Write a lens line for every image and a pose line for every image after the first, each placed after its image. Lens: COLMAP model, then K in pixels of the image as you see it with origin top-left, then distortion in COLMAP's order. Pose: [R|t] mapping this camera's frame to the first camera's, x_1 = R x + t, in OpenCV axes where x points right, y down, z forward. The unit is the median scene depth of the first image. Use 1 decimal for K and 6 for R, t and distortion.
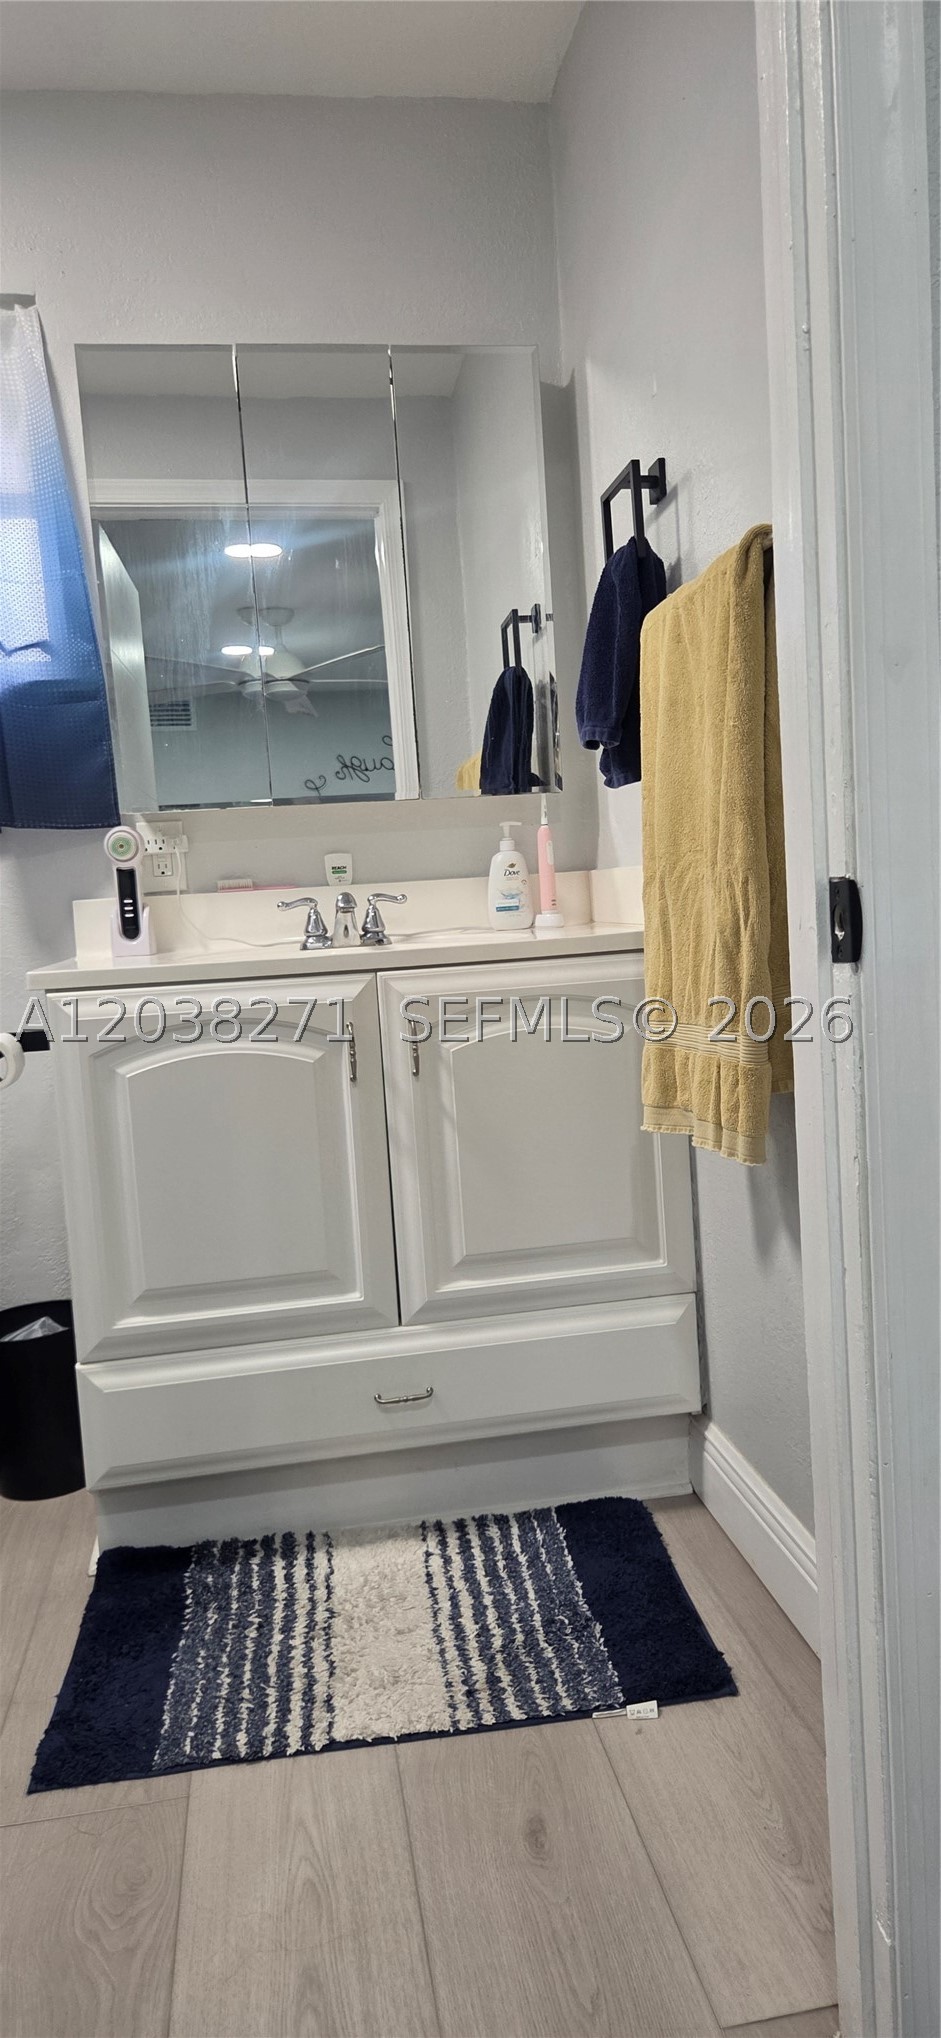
lens RADIAL K [[1383.2, 0, 509.8], [0, 1383.2, 1029.6], [0, 0, 1]] dist [0.059316, -0.049614]
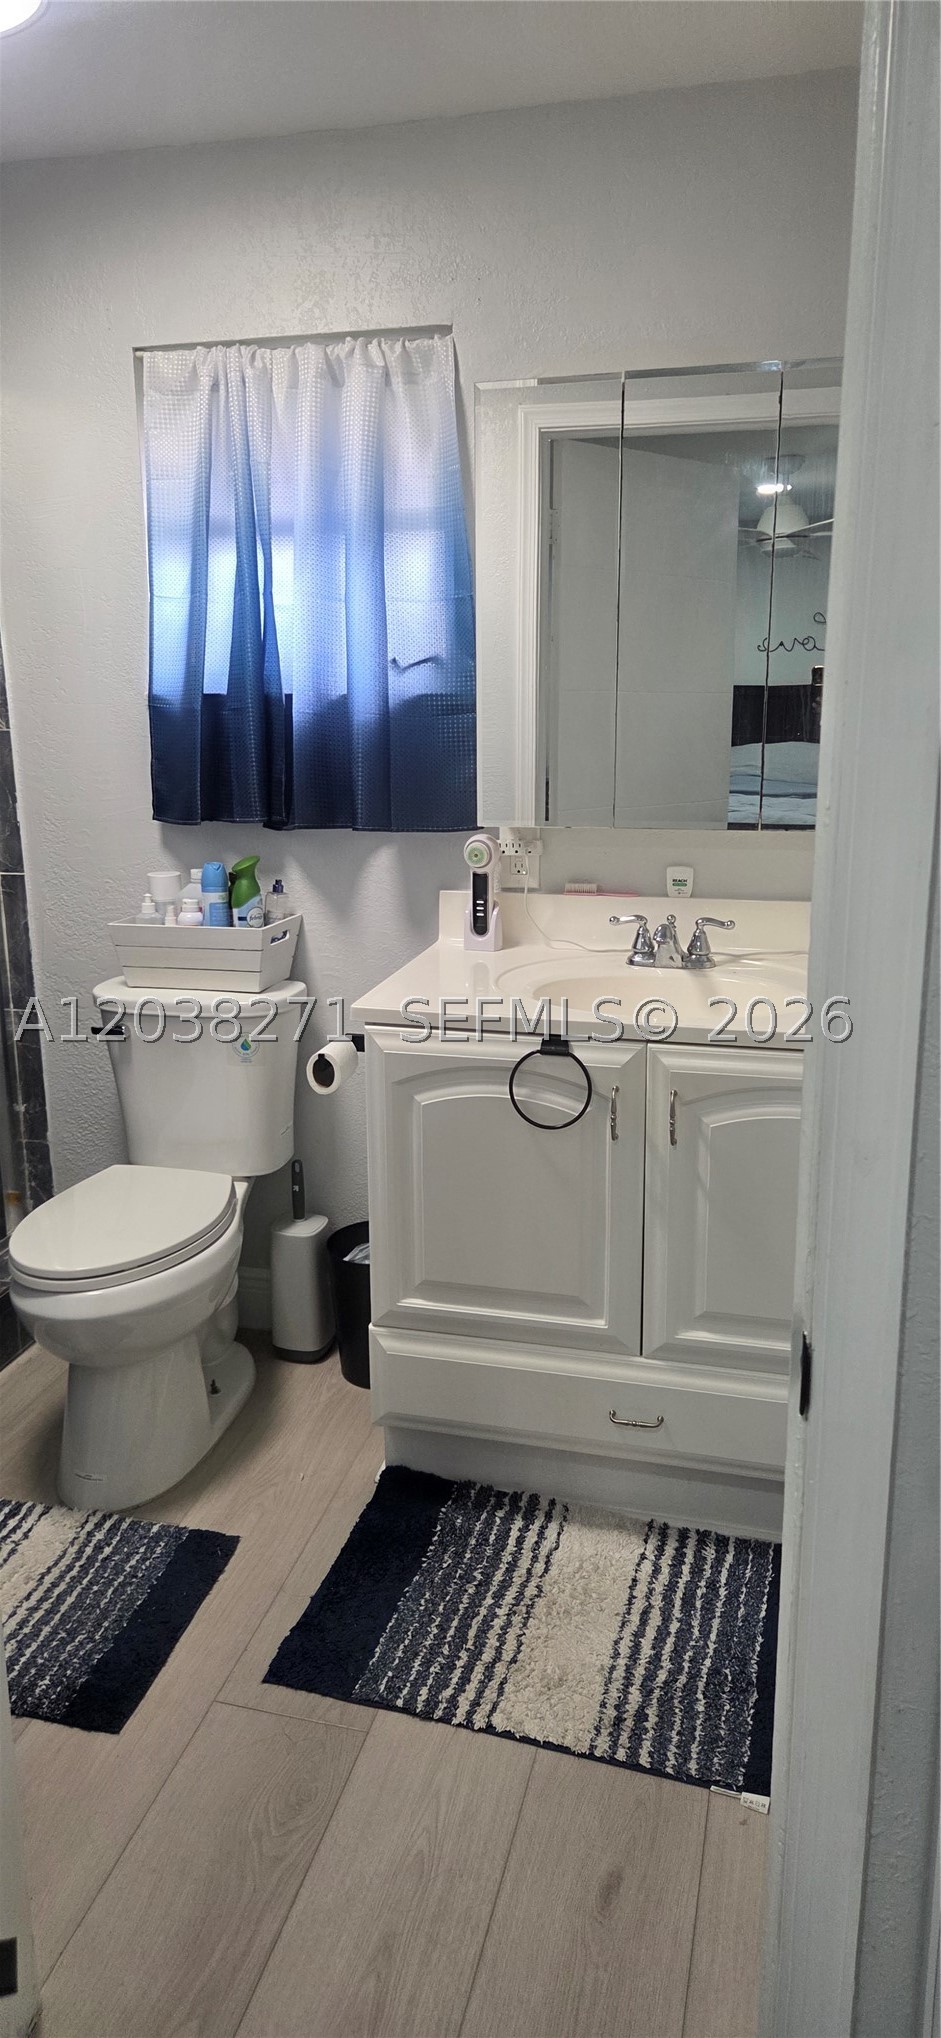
lens RADIAL K [[1383.2, 0, 481.4], [0, 1383.2, 970.3], [0, 0, 1]] dist [0.059316, -0.049614]
pose [[0.906011, 0.149867, -0.395832, 0.199725], [-0.087025, 0.981192, 0.172302, -0.268480], [0.414210, -0.121661, 0.902014, 0.001794]]
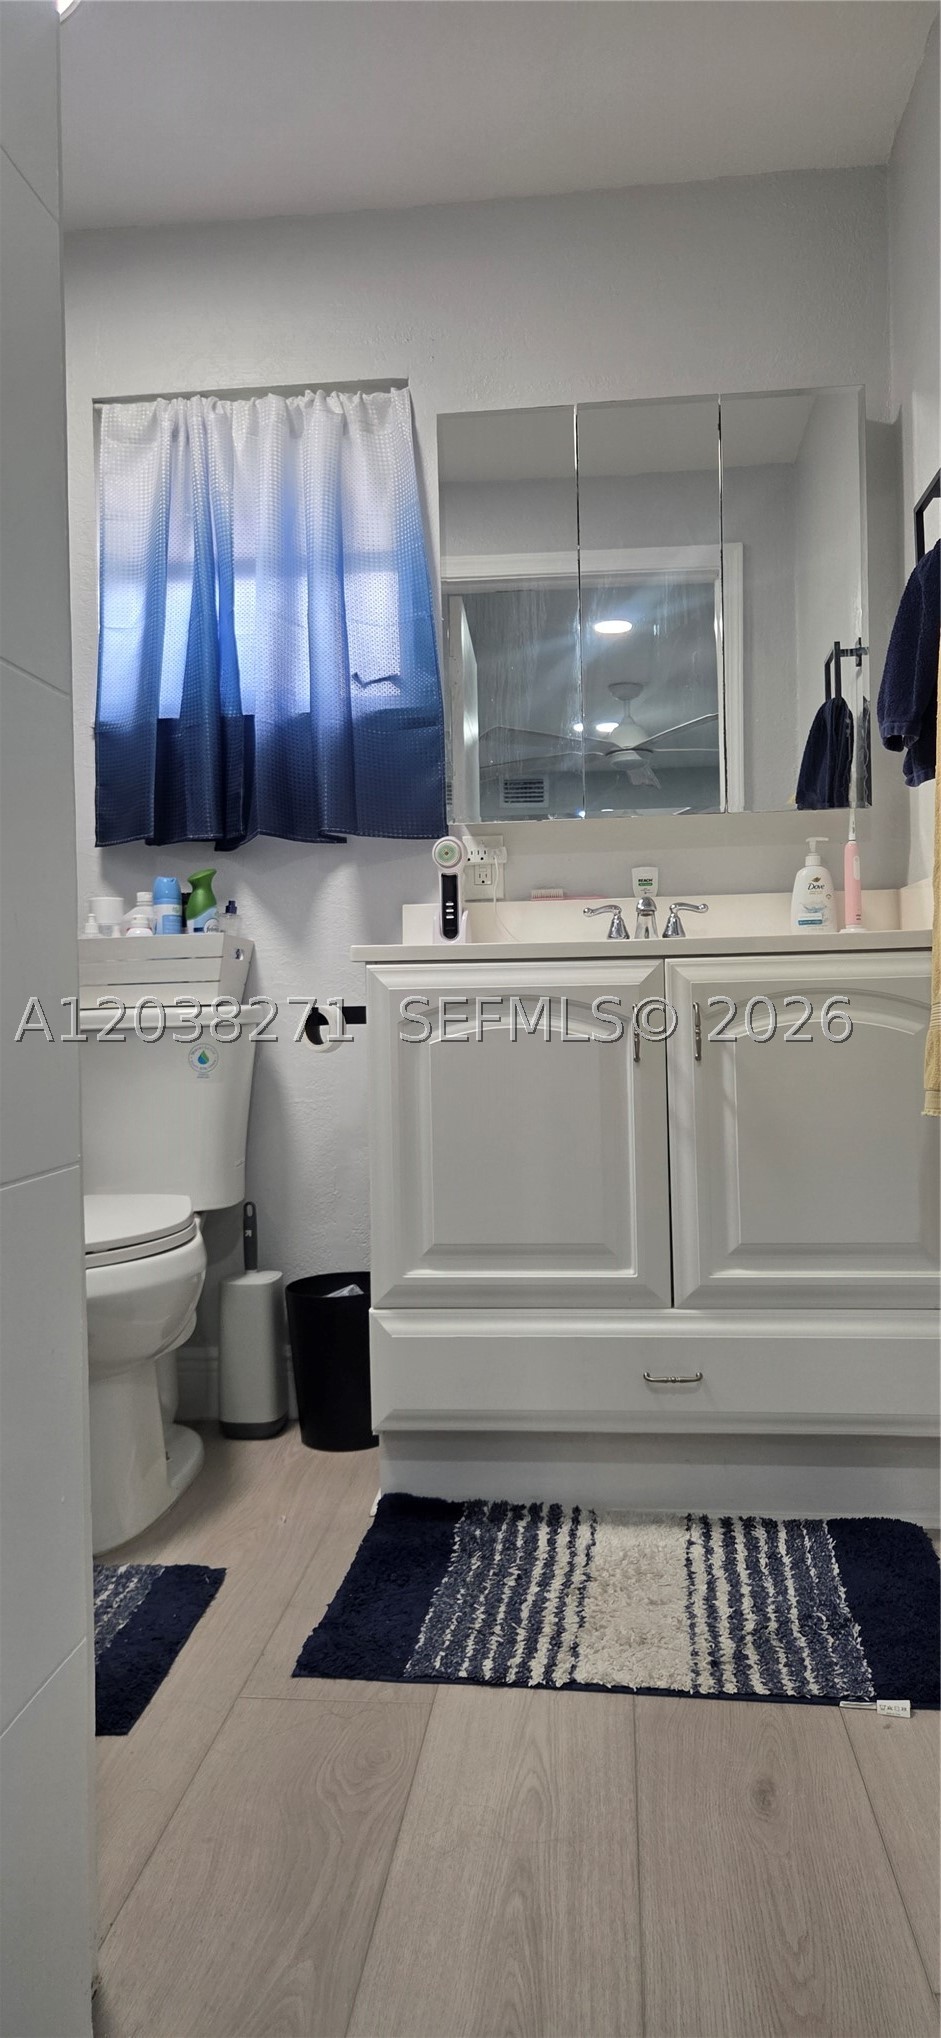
lens RADIAL K [[1383.2, 0, 487.1], [0, 1383.2, 1010.1], [0, 0, 1]] dist [0.059316, -0.049614]
pose [[0.963067, 0.037475, -0.266641, 0.054385], [-0.061151, 0.994832, -0.081050, 0.090144], [0.262226, 0.094362, 0.960382, -0.031833]]
